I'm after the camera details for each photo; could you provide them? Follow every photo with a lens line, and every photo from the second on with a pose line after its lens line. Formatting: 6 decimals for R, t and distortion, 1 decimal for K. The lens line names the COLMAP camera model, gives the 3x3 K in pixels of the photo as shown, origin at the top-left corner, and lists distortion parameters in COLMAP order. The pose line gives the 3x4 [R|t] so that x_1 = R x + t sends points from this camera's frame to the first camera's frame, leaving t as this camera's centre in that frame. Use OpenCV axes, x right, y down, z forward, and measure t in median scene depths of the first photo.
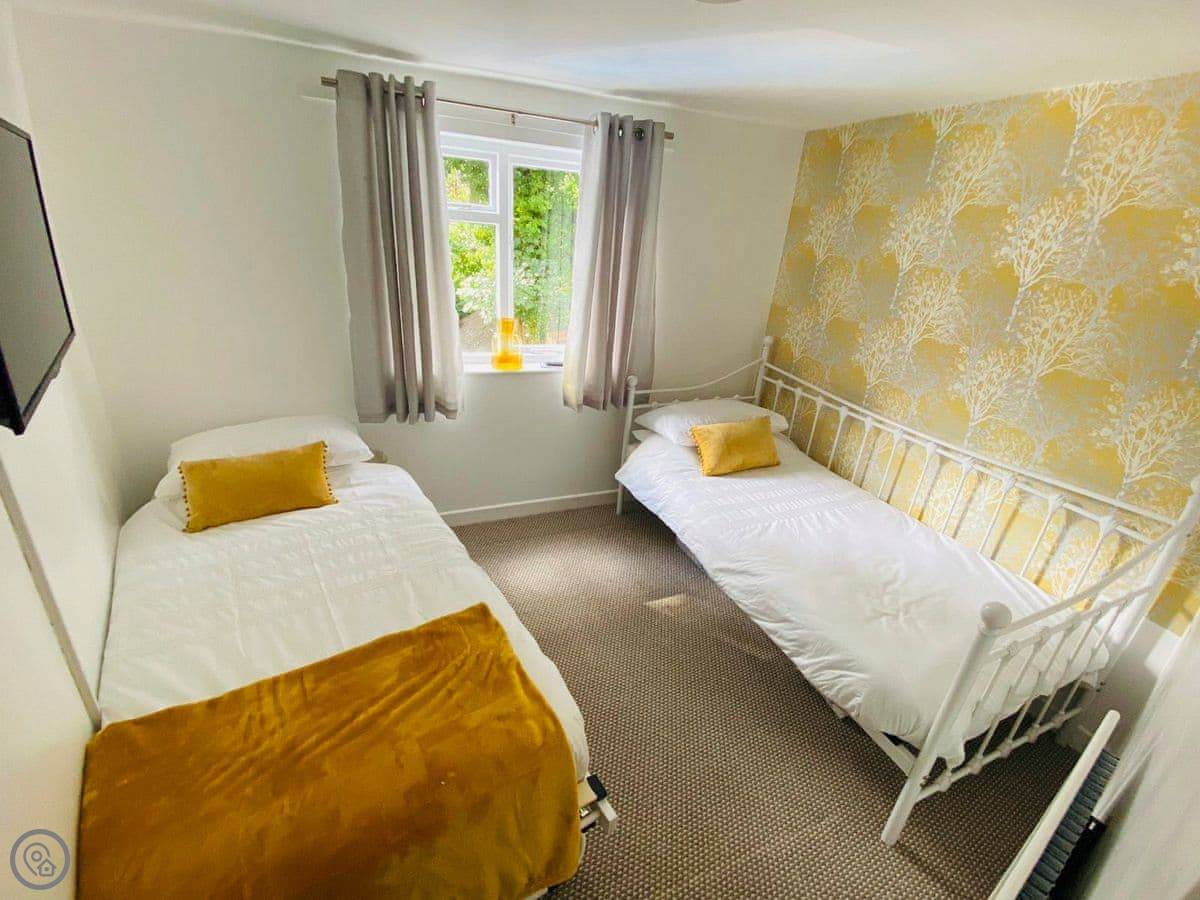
lens RADIAL K [[551.9, 0, 598.3], [0, 551.9, 467.9], [0, 0, 1]] dist [0.022344, -0.021842]
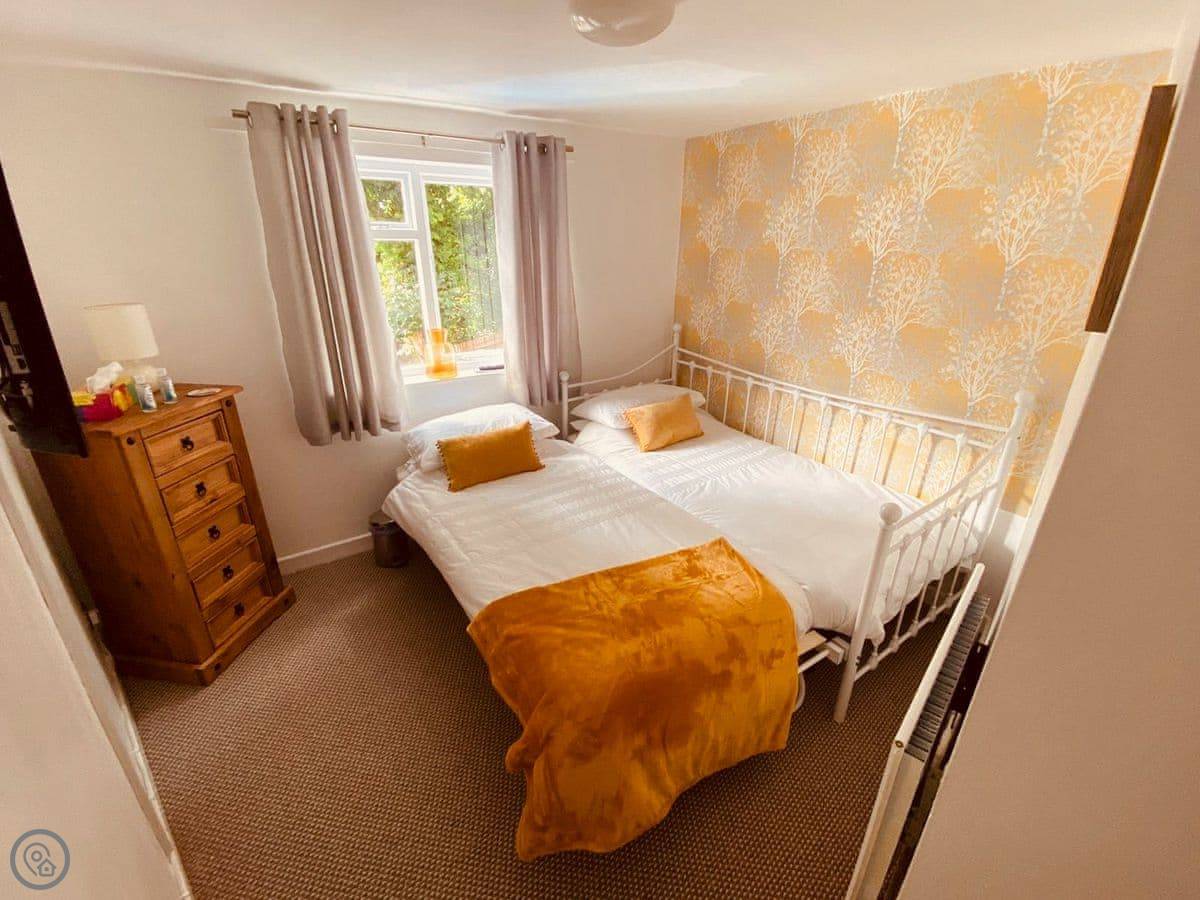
lens RADIAL K [[566.8, 0, 598.5], [0, 566.8, 479.4], [0, 0, 1]] dist [0.050847, -0.048764]
pose [[0.976346, -0.140092, 0.164692, -0.099533], [0.140305, 0.990054, 0.010401, 0.048866], [-0.164511, 0.012952, 0.986290, -0.129742]]
